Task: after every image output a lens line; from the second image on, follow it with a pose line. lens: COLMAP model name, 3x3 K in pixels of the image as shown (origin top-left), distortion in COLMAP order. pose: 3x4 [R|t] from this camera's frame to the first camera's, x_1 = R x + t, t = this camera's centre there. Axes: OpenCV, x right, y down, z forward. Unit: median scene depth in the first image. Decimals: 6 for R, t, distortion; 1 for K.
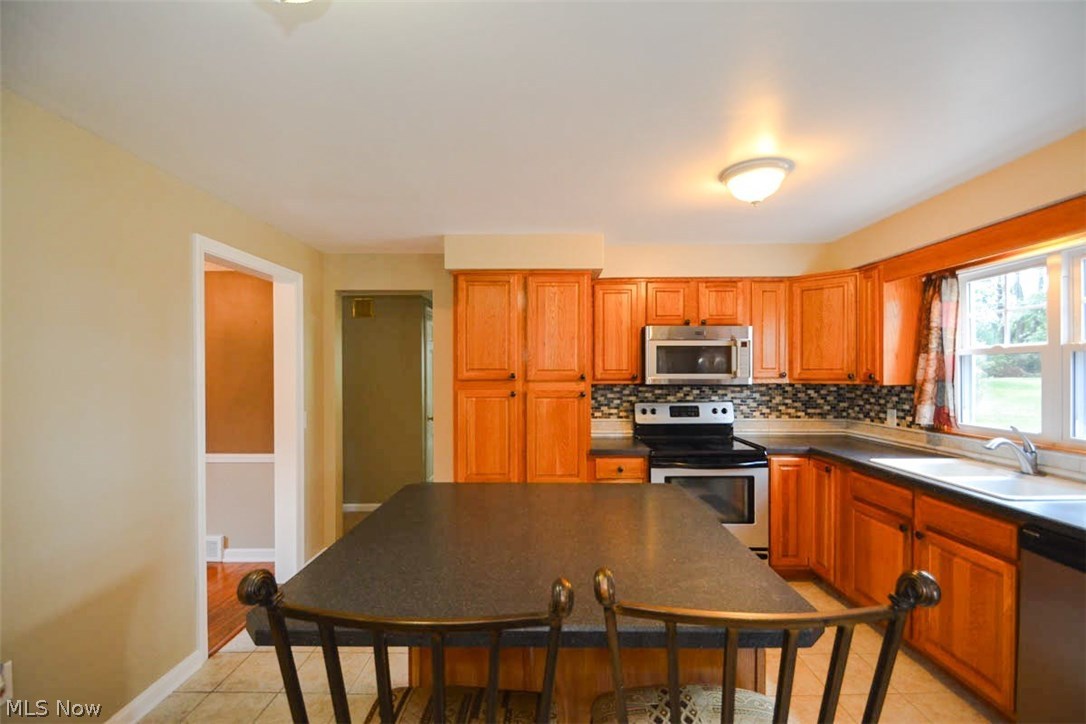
lens RADIAL K [[479.6, 0, 543.0], [0, 479.6, 362.0], [0, 0, 1]] dist [-0.000552, -0.000435]
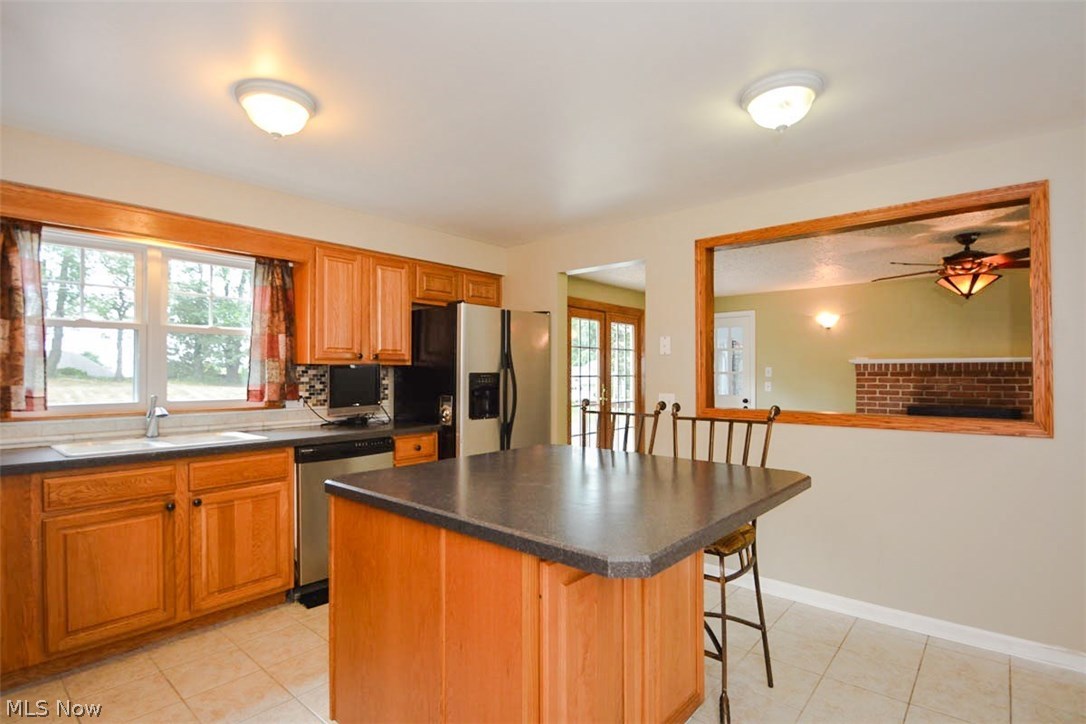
lens RADIAL K [[540.4, 0, 543.0], [0, 540.4, 362.0], [0, 0, 1]] dist [0.001869, 0.000137]
pose [[-0.763213, 0.018392, 0.645885, -0.376399], [-0.005166, 0.999389, -0.034563, 0.067970], [-0.646126, -0.029716, -0.762652, 0.986397]]
